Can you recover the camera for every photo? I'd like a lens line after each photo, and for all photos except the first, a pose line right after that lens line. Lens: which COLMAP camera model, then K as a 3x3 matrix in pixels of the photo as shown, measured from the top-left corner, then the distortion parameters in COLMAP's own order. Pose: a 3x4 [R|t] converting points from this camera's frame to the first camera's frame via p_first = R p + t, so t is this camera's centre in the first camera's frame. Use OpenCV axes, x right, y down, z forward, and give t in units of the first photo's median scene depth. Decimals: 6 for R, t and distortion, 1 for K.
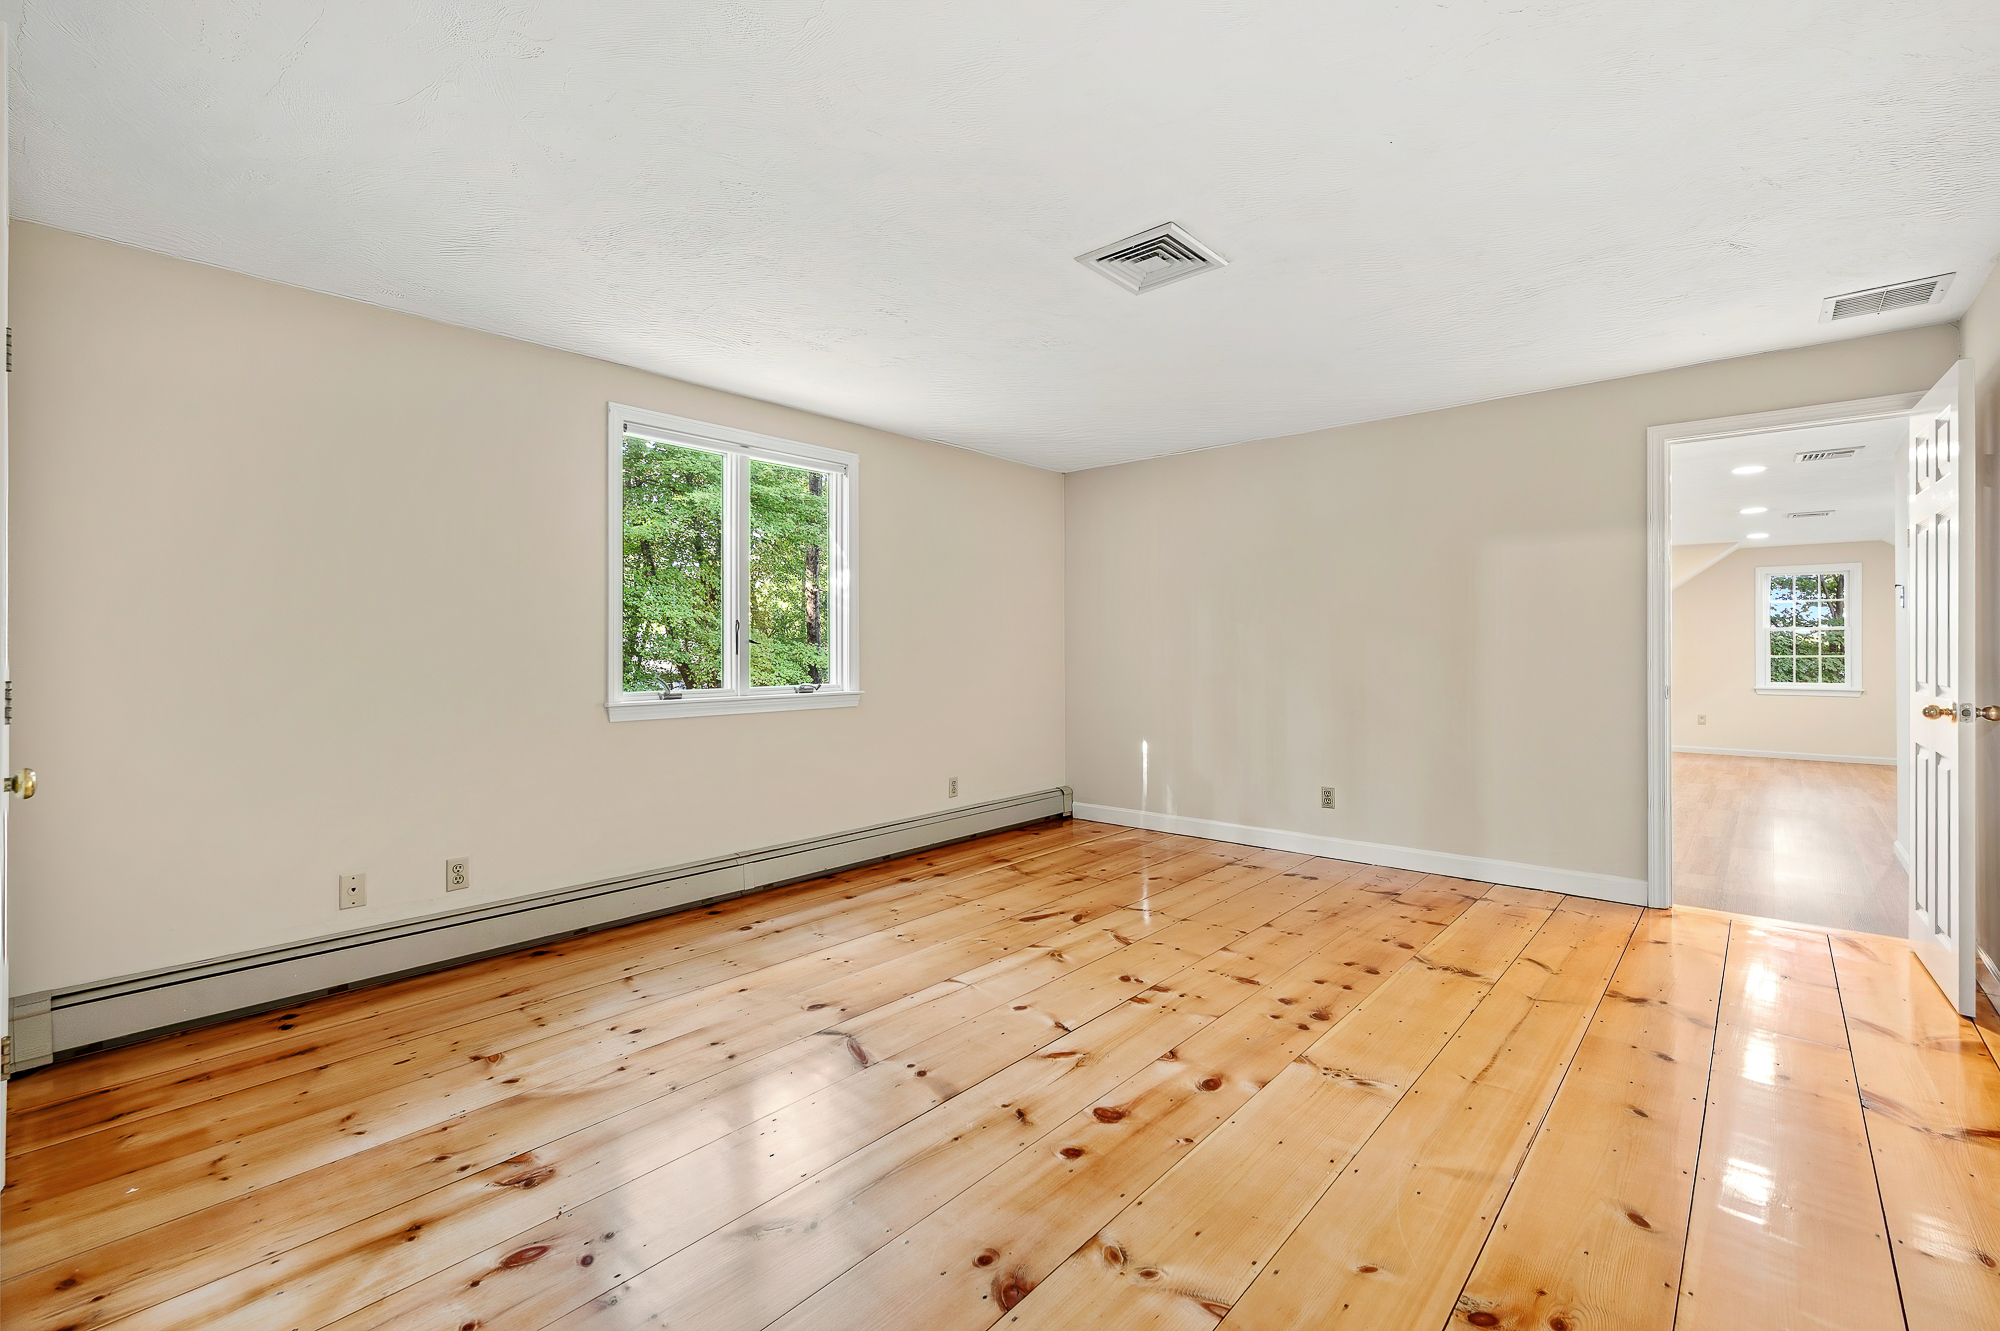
lens RADIAL K [[843.3, 0, 1010.3], [0, 843.3, 653.2], [0, 0, 1]] dist [0.002730, -0.000312]
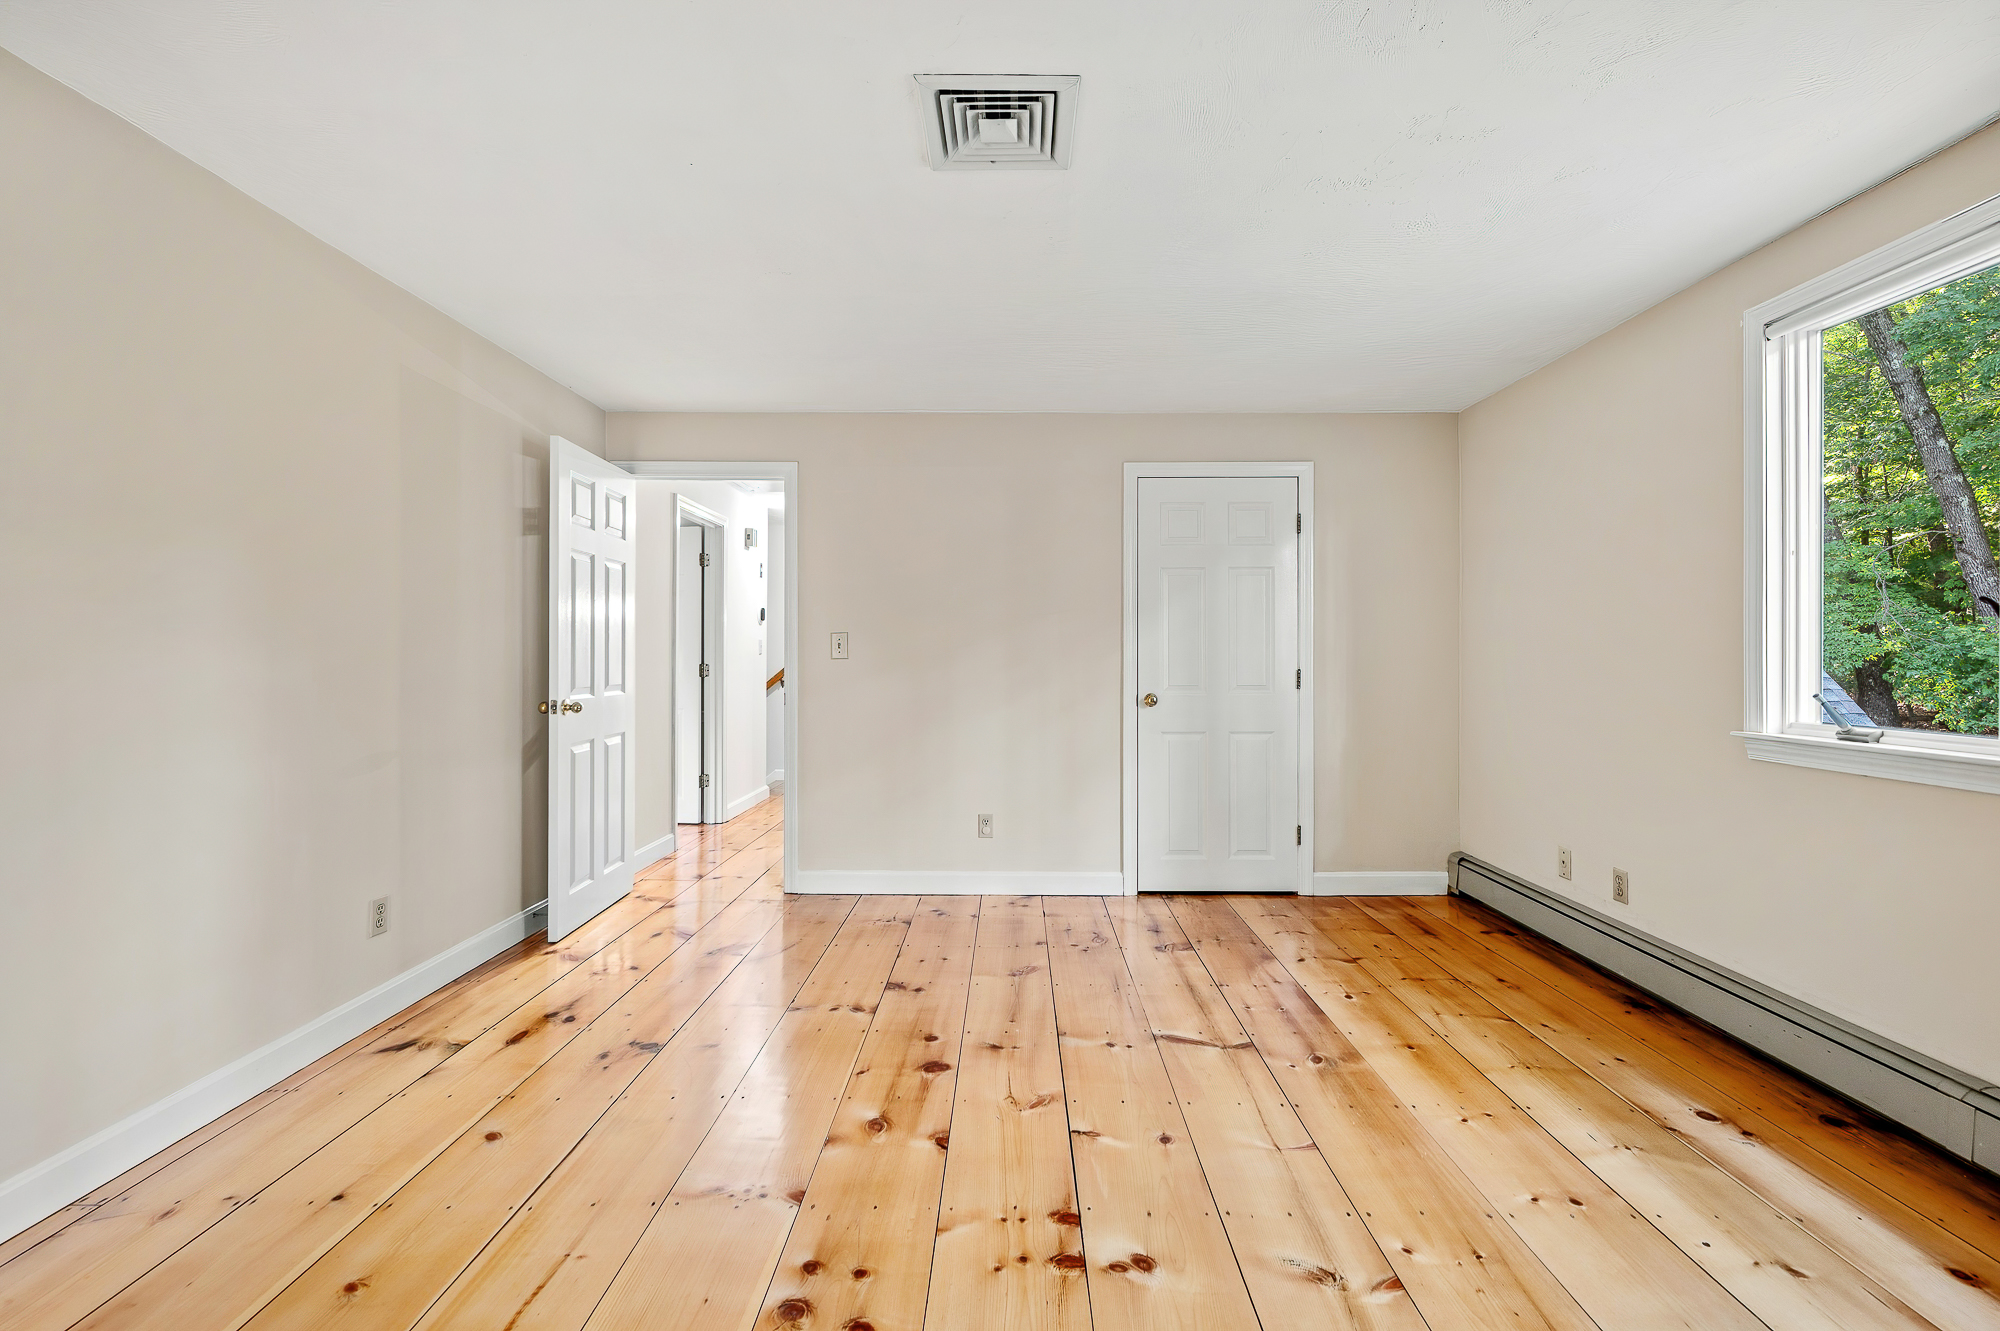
lens RADIAL K [[843.3, 0, 1005.8], [0, 843.3, 658.7], [0, 0, 1]] dist [0.002730, -0.000312]
pose [[-0.747725, 0.003961, -0.663997, 0.761646], [-0.001780, 0.999967, 0.007970, -0.011489], [0.664006, 0.007142, -0.747693, 1.822595]]
